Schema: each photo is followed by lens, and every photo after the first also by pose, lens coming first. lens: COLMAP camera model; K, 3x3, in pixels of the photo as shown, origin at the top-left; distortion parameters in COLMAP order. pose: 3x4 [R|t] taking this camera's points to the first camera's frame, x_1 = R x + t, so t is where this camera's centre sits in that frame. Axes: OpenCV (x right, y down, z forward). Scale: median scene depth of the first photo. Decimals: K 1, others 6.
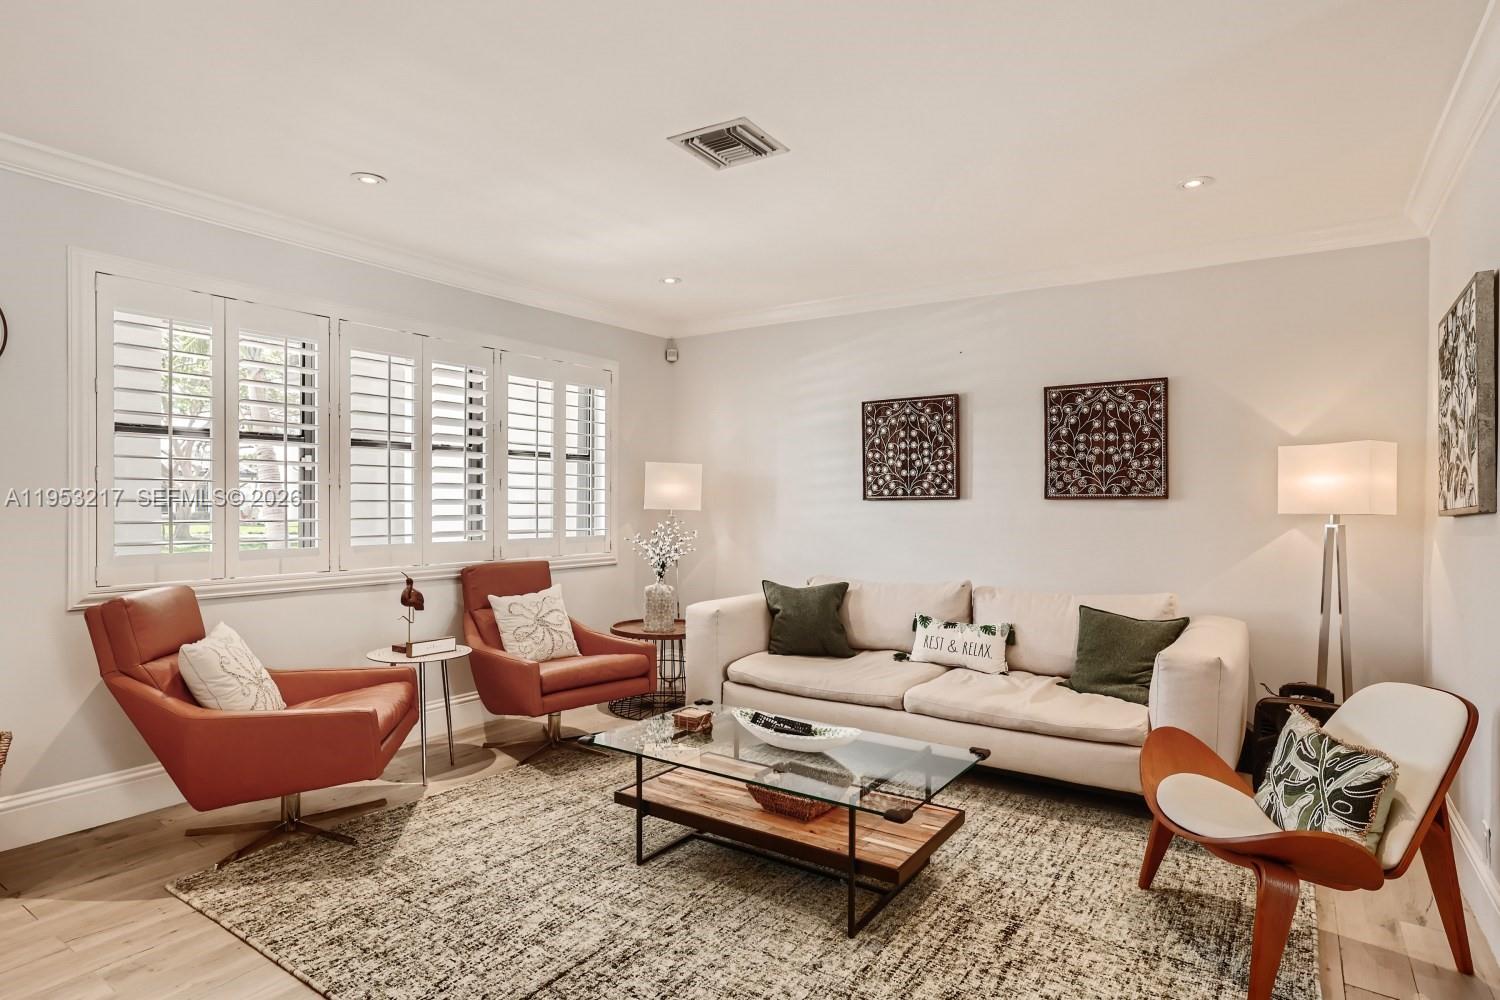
lens RADIAL K [[796.8, 0, 746.3], [0, 796.8, 511.6], [0, 0, 1]] dist [-0.003156, 0.007459]
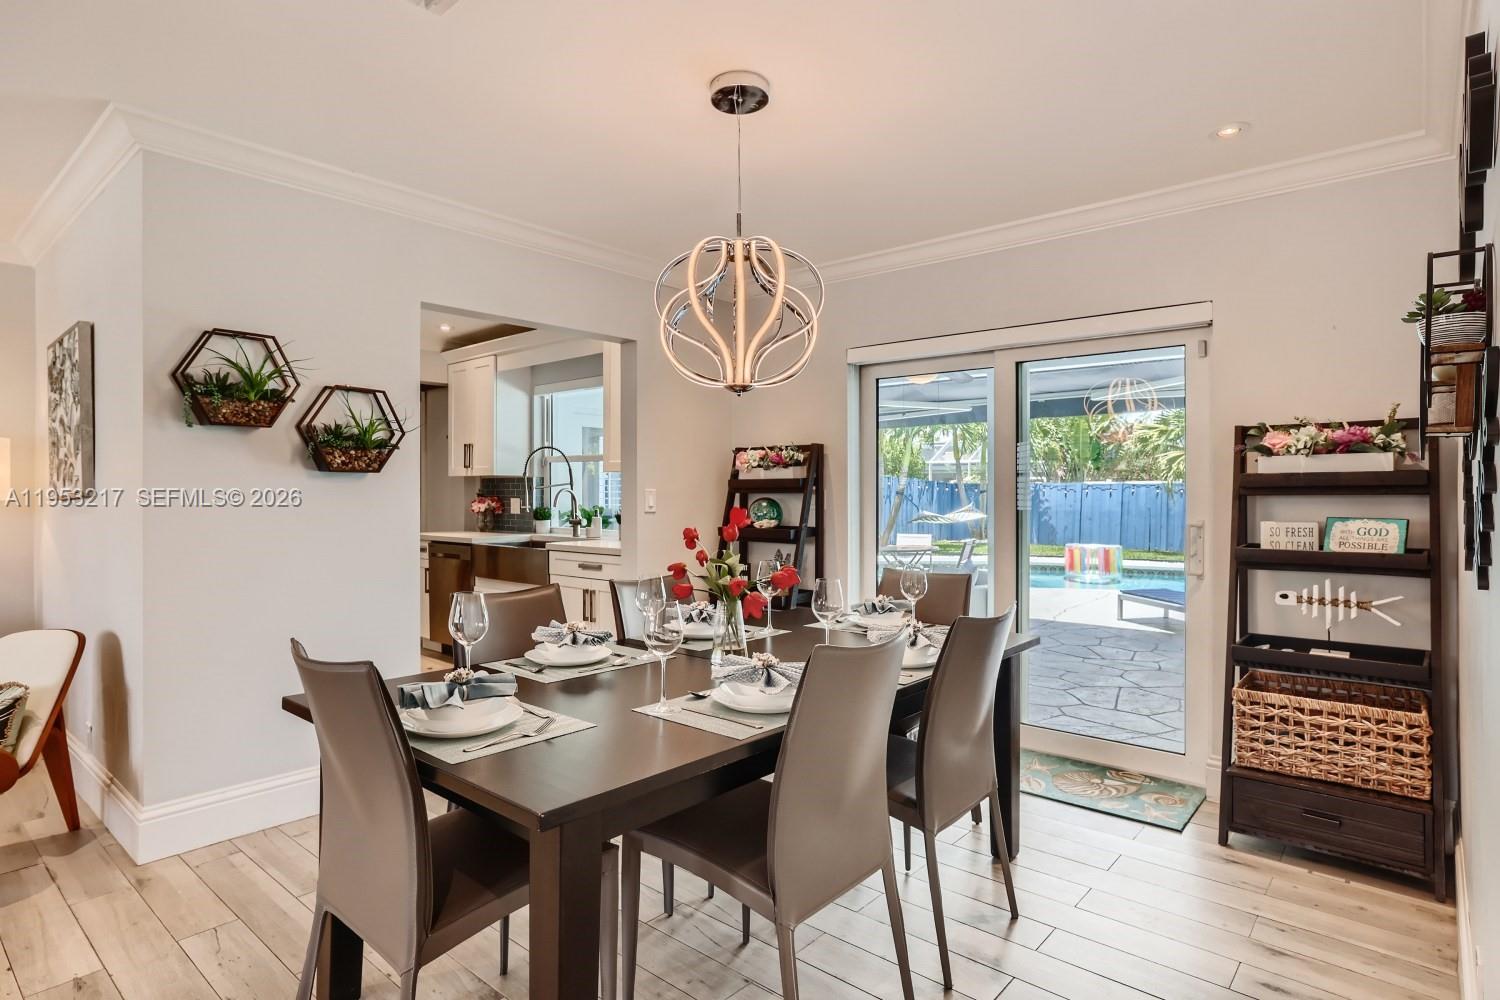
lens RADIAL K [[796.8, 0, 760.3], [0, 796.8, 498.8], [0, 0, 1]] dist [-0.003156, 0.007459]
pose [[0.110281, -0.004605, 0.993890, -0.246661], [0.006300, 0.999972, 0.003934, 0.004961], [-0.993880, 0.005828, 0.110307, -0.238808]]
